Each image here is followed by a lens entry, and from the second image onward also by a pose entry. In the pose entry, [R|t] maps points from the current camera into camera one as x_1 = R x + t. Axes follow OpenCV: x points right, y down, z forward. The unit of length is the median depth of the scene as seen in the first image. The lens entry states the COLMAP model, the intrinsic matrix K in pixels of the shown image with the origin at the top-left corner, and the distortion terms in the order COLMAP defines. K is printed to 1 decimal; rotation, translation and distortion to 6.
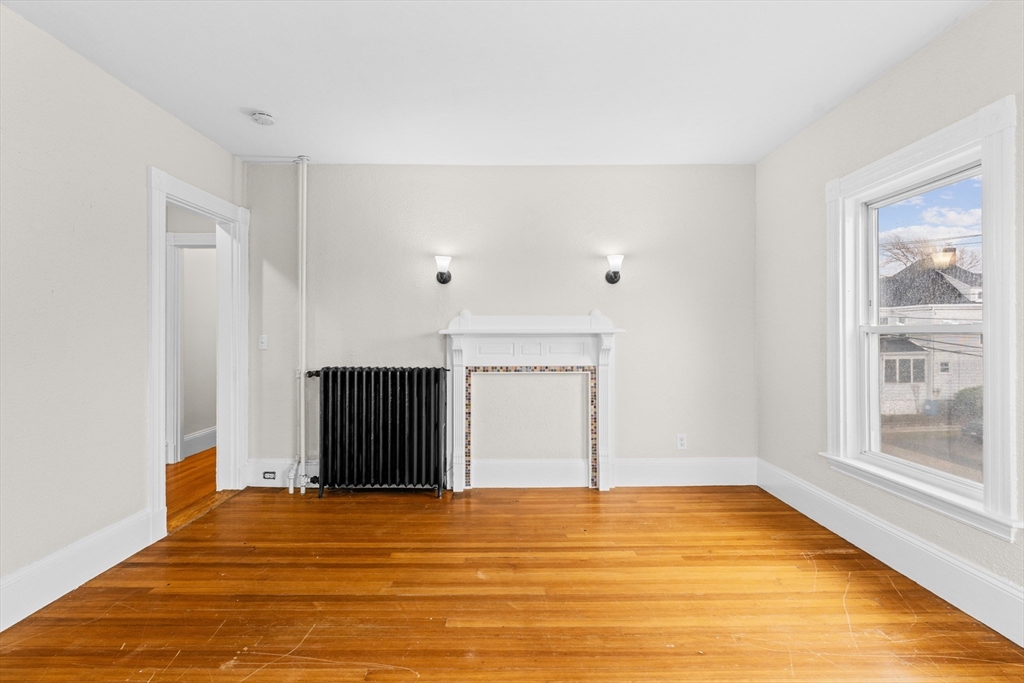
lens RADIAL K [[489.3, 0, 506.9], [0, 489.3, 338.0], [0, 0, 1]] dist [0.006206, -0.001469]
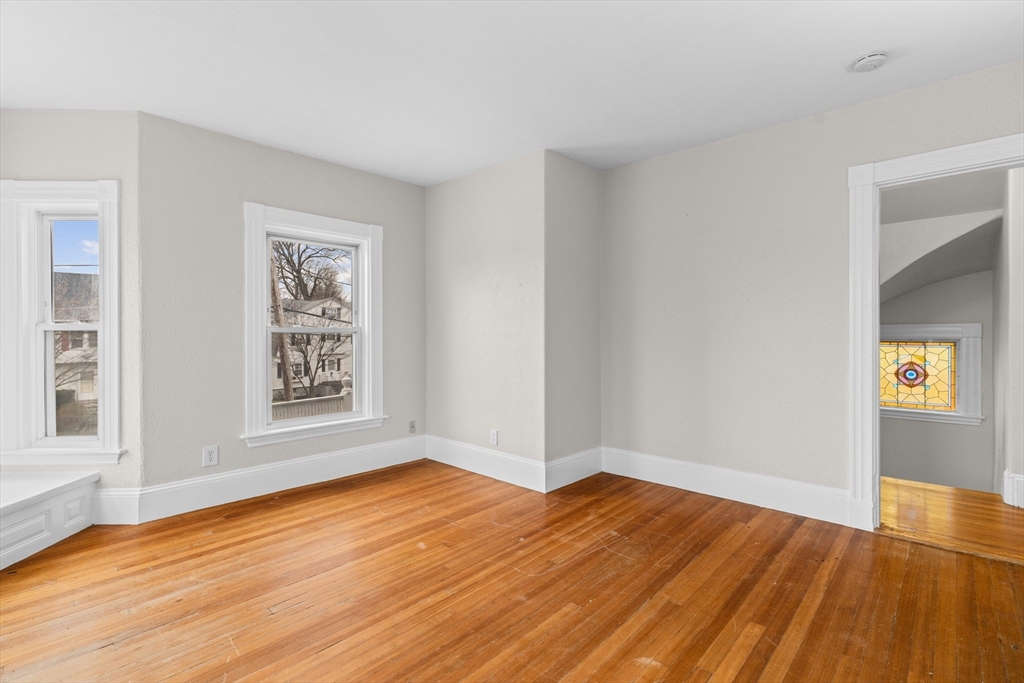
lens RADIAL K [[489.3, 0, 511.7], [0, 489.3, 336.2], [0, 0, 1]] dist [0.006206, -0.001469]
pose [[-0.679899, 0.011945, -0.733208, 0.634023], [0.001919, 0.999893, 0.014511, -0.006219], [0.733303, 0.008459, -0.679849, 1.395821]]
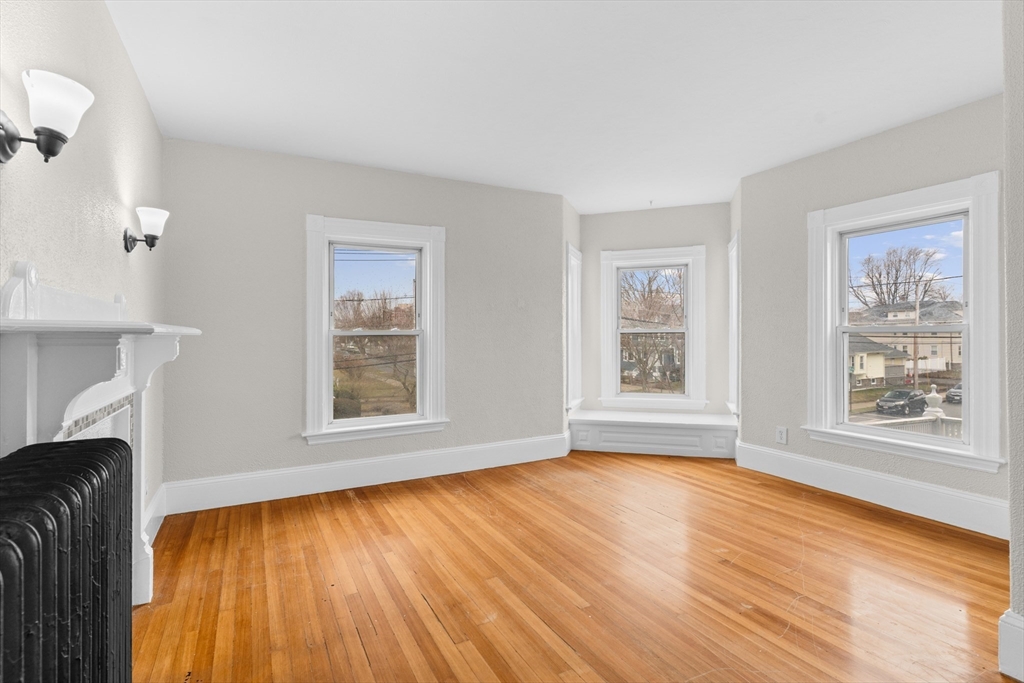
lens RADIAL K [[489.3, 0, 514.1], [0, 489.3, 336.9], [0, 0, 1]] dist [0.006206, -0.001469]
pose [[-0.466633, 0.004675, 0.884439, -0.854606], [0.015904, 0.999869, 0.003106, -0.002409], [-0.884308, 0.015515, -0.466646, 1.406449]]
